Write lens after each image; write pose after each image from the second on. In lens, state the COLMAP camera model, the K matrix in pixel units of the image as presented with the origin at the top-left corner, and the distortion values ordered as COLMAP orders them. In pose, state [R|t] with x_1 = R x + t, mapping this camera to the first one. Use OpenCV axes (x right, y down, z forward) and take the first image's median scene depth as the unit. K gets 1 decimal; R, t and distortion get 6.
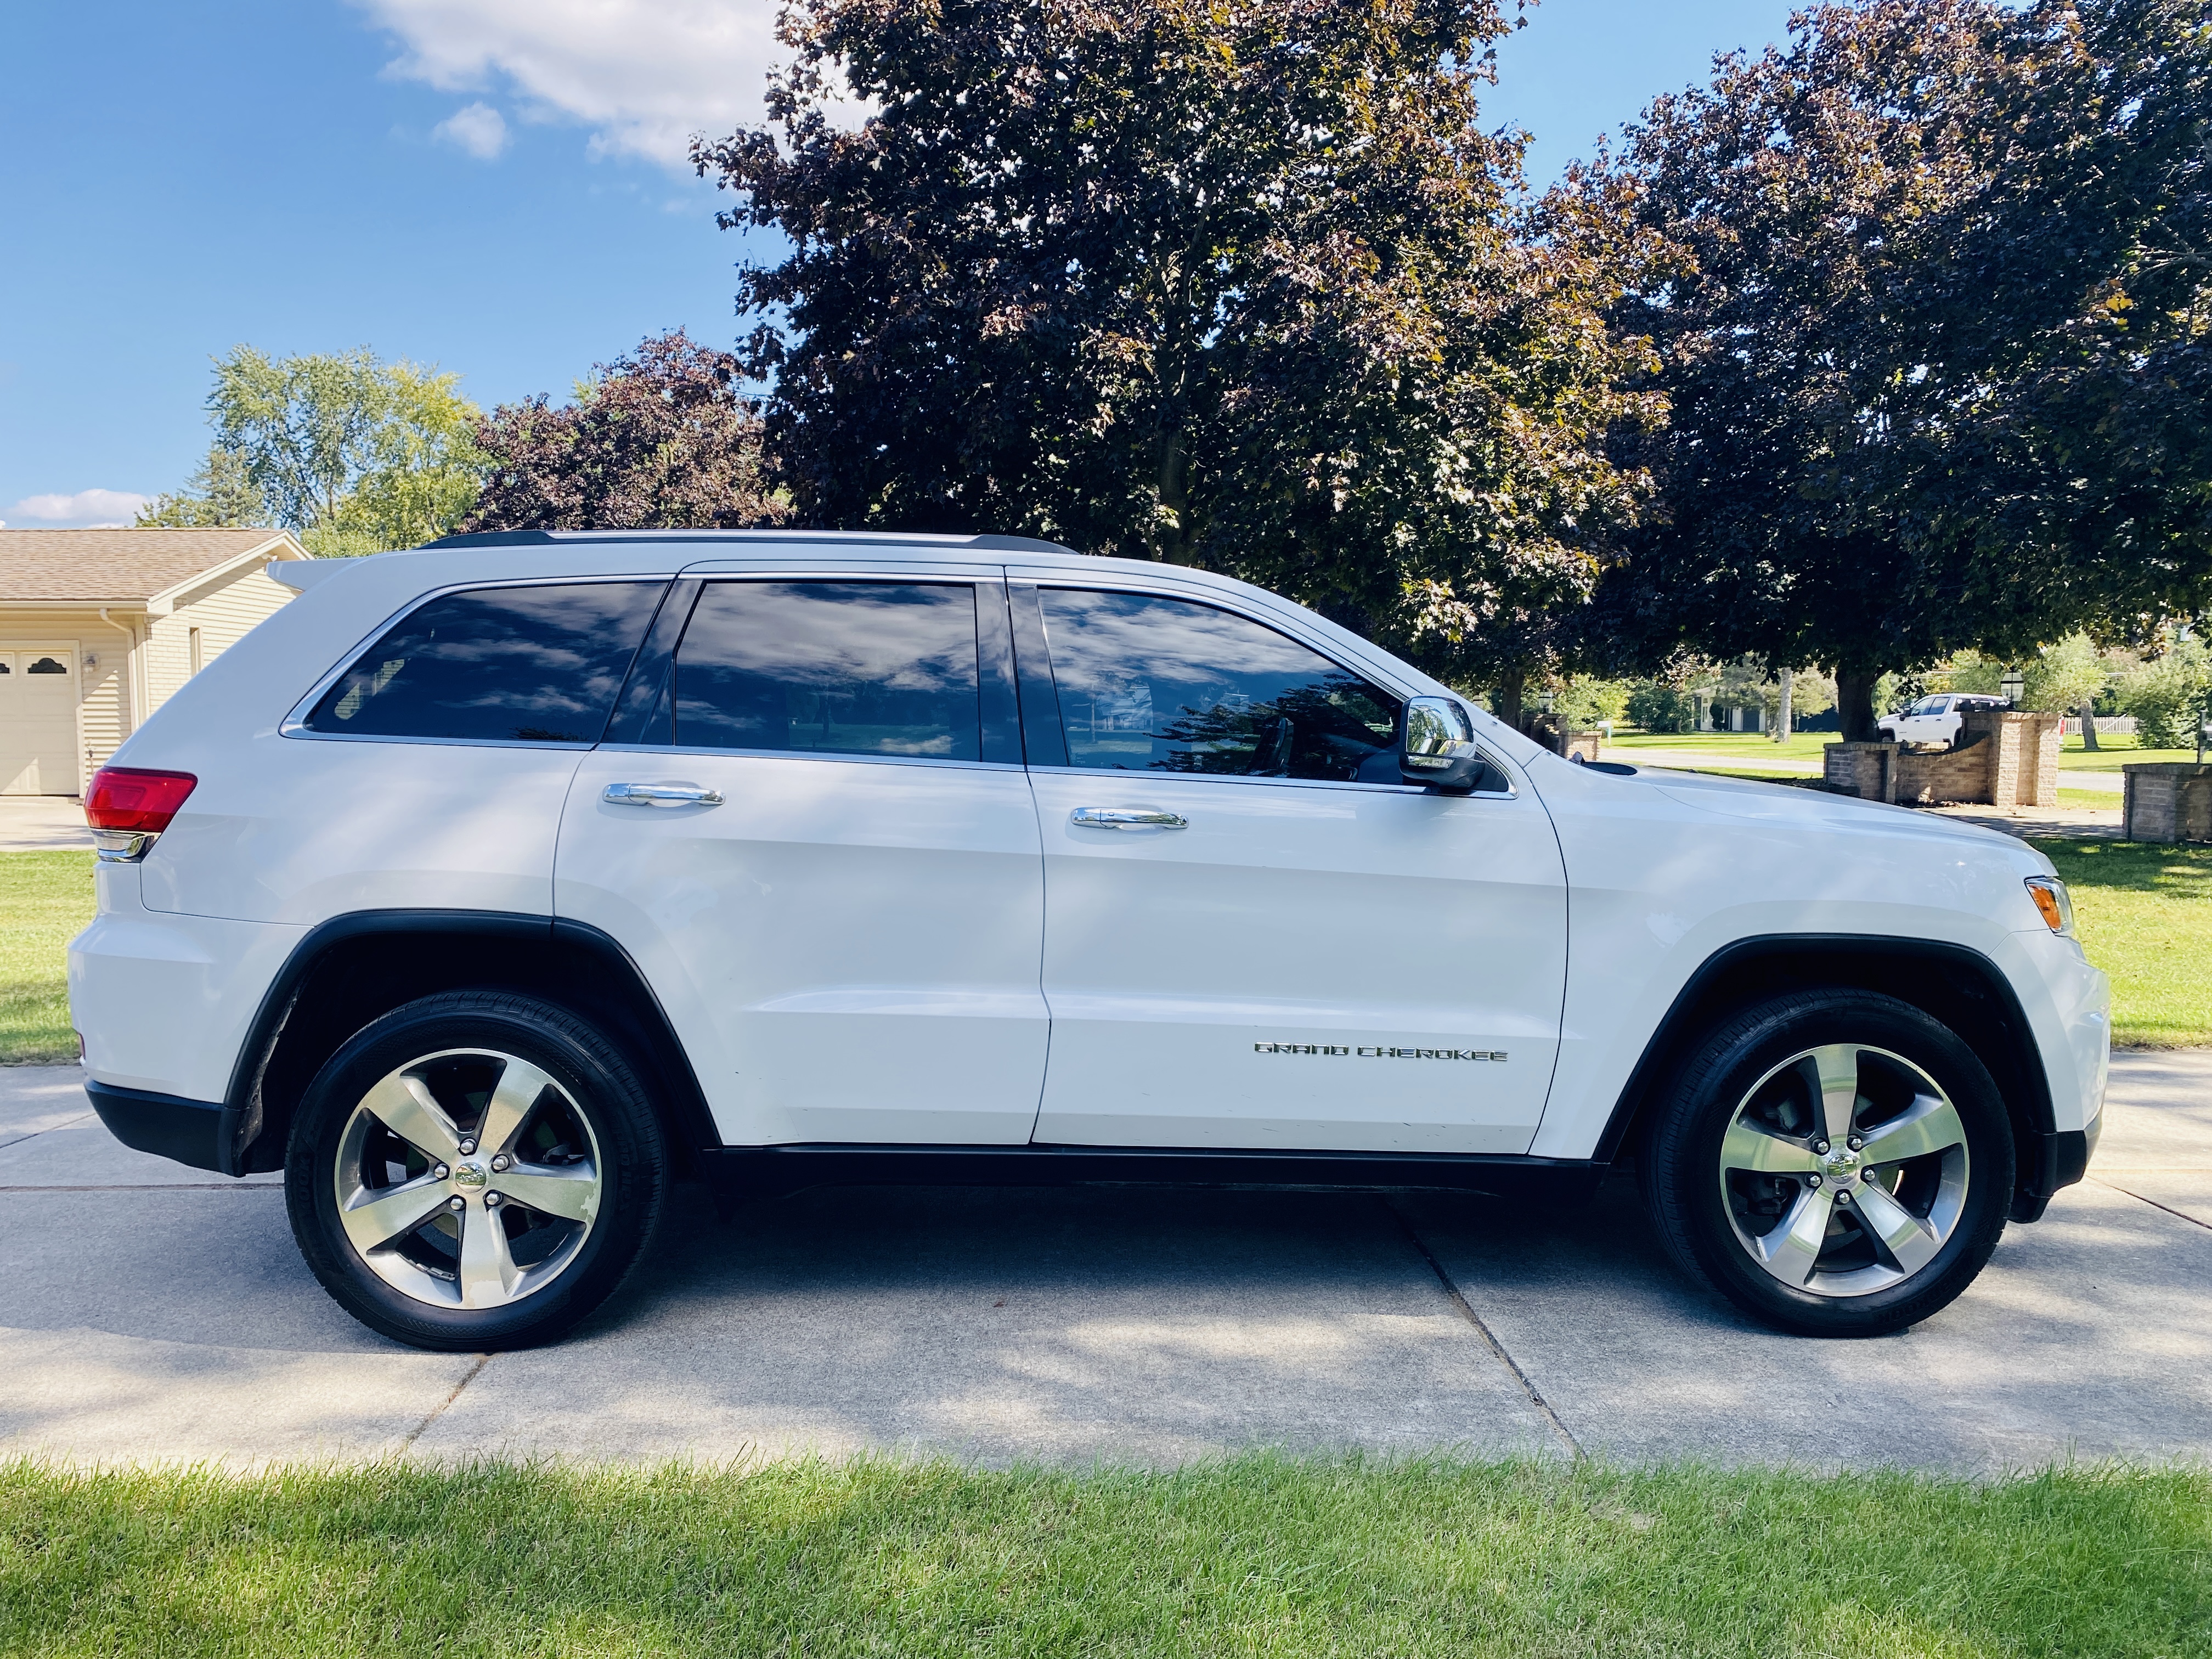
lens RADIAL K [[1637.3, 0, 1106.0], [0, 1637.3, 829.5], [0, 0, 1]] dist [0.003185, -0.001146]
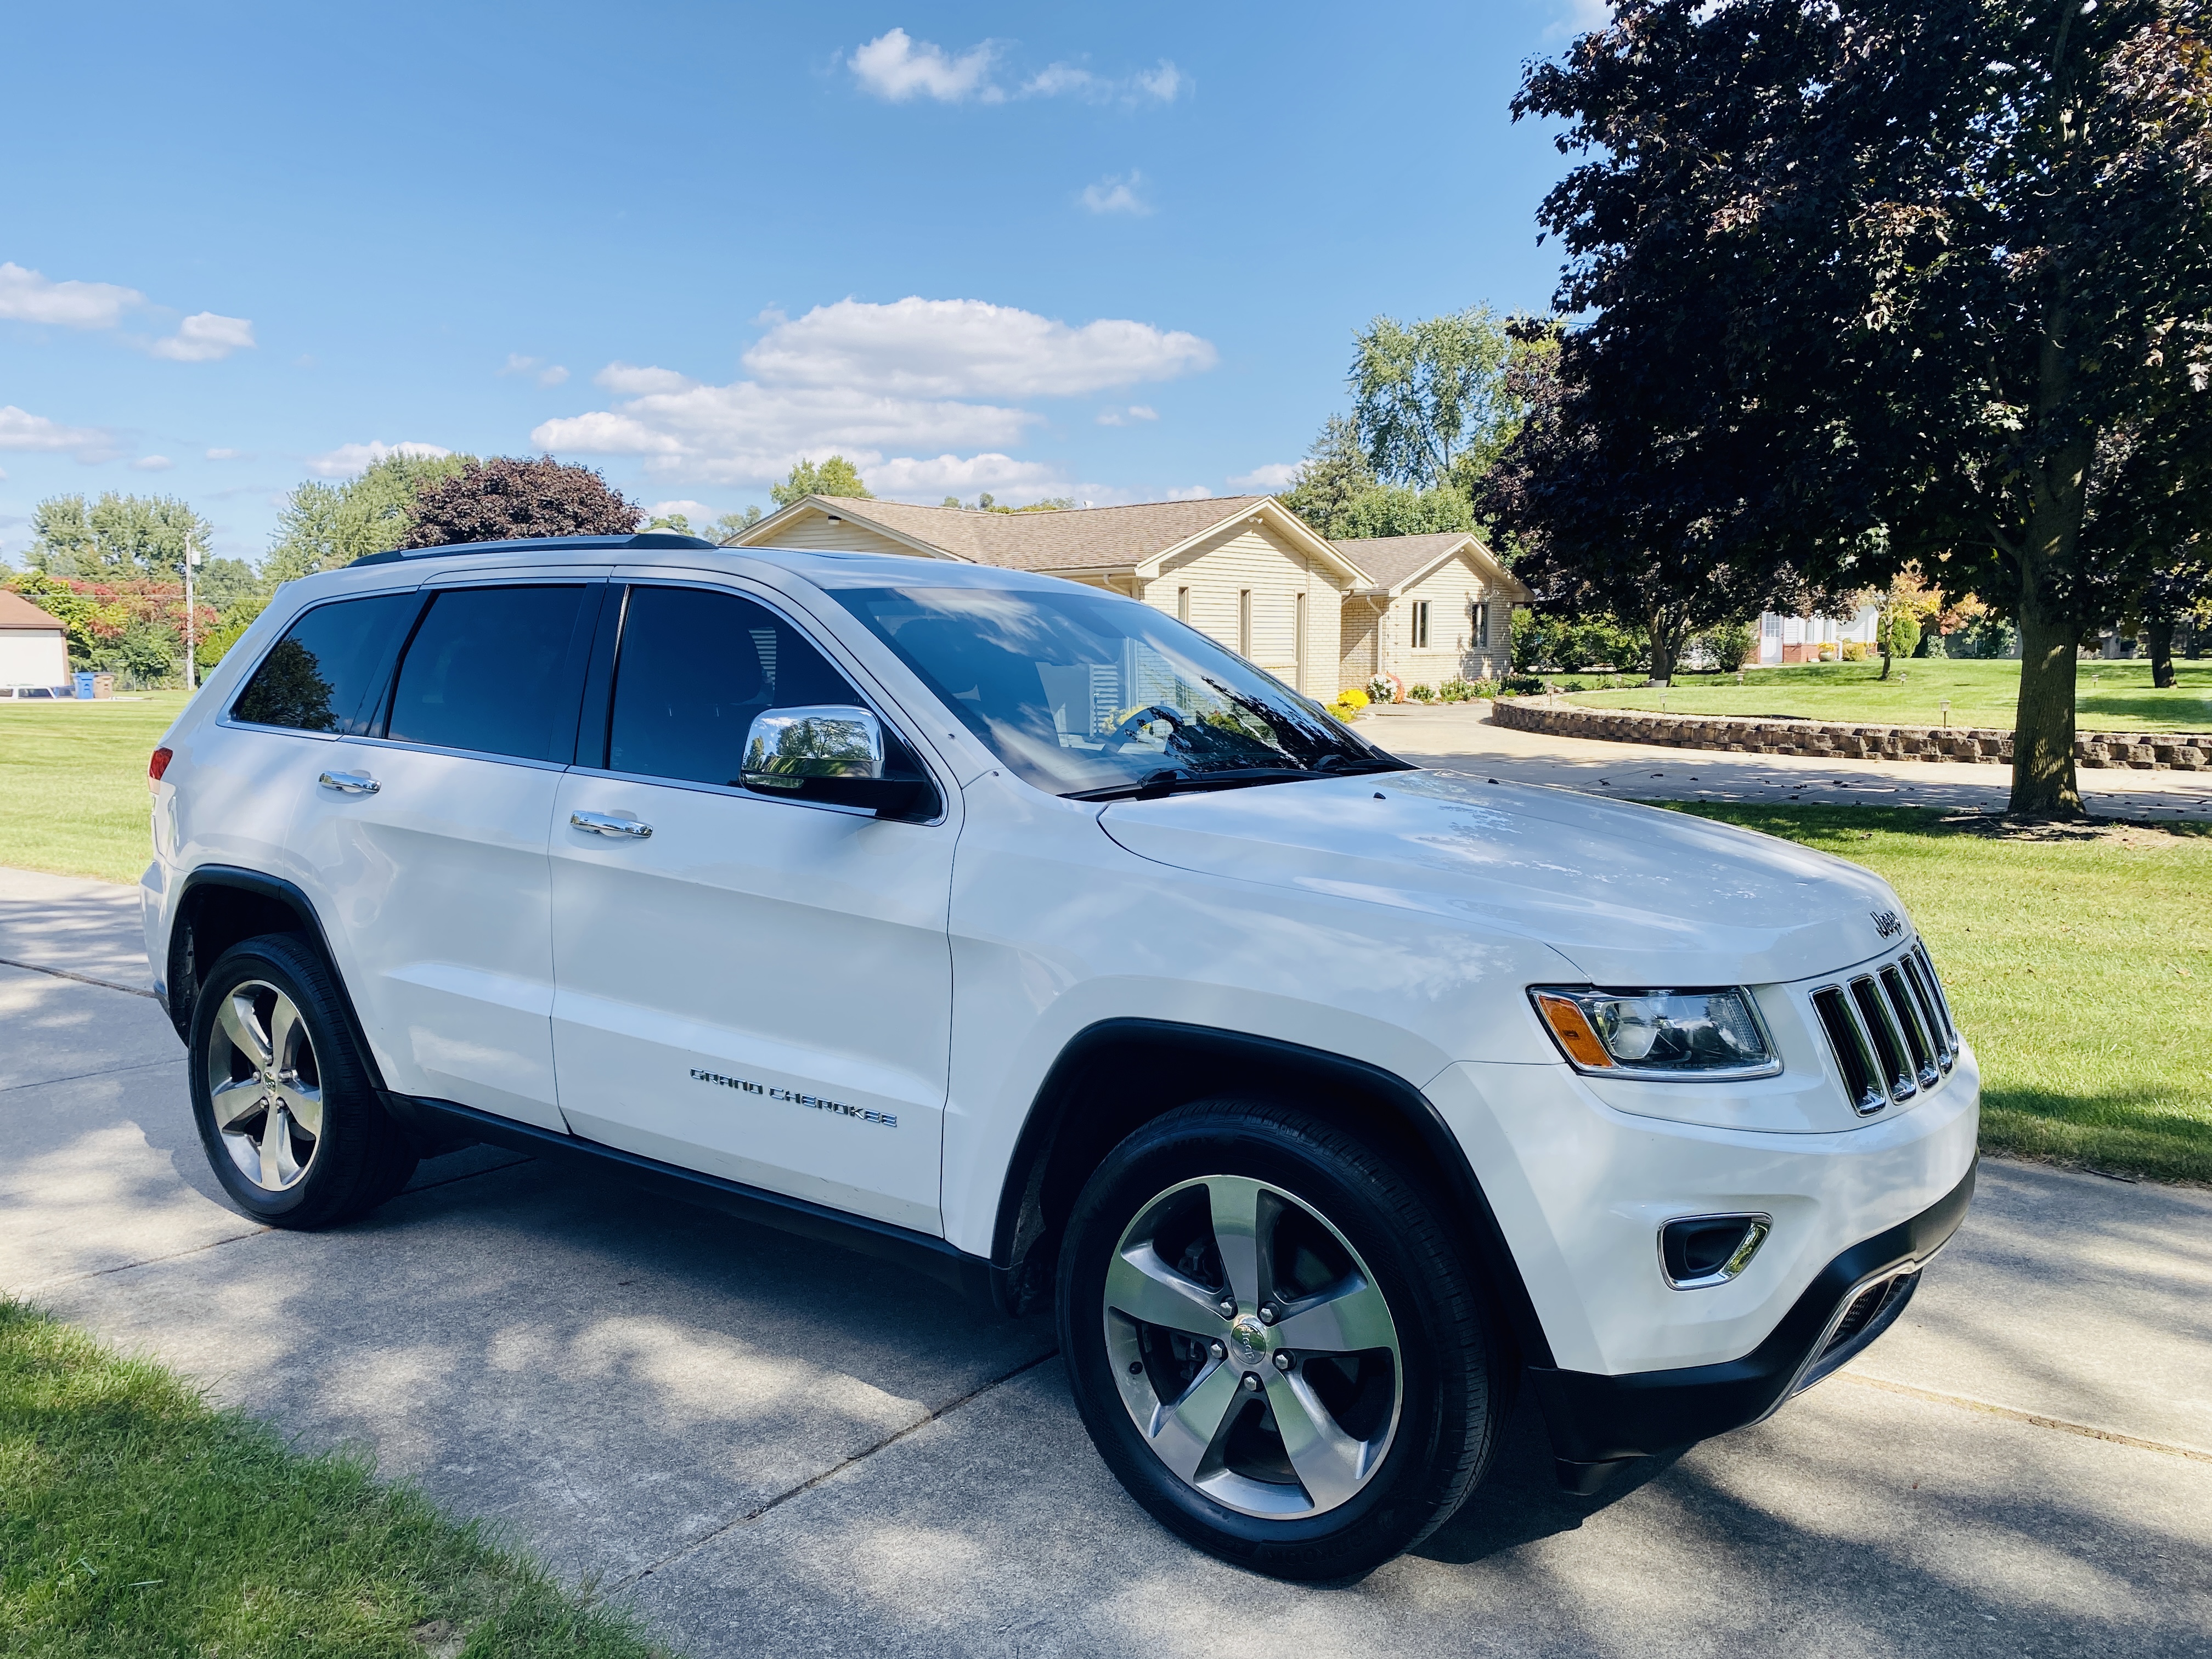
lens RADIAL K [[1658.9, 0, 1096.3], [0, 1658.9, 815.1], [0, 0, 1]] dist [0.006467, 0.001162]
pose [[0.796403, 0.047371, -0.602908, 0.842444], [-0.030597, 0.998807, 0.038060, -0.061056], [0.603991, -0.011864, 0.796903, 0.357531]]
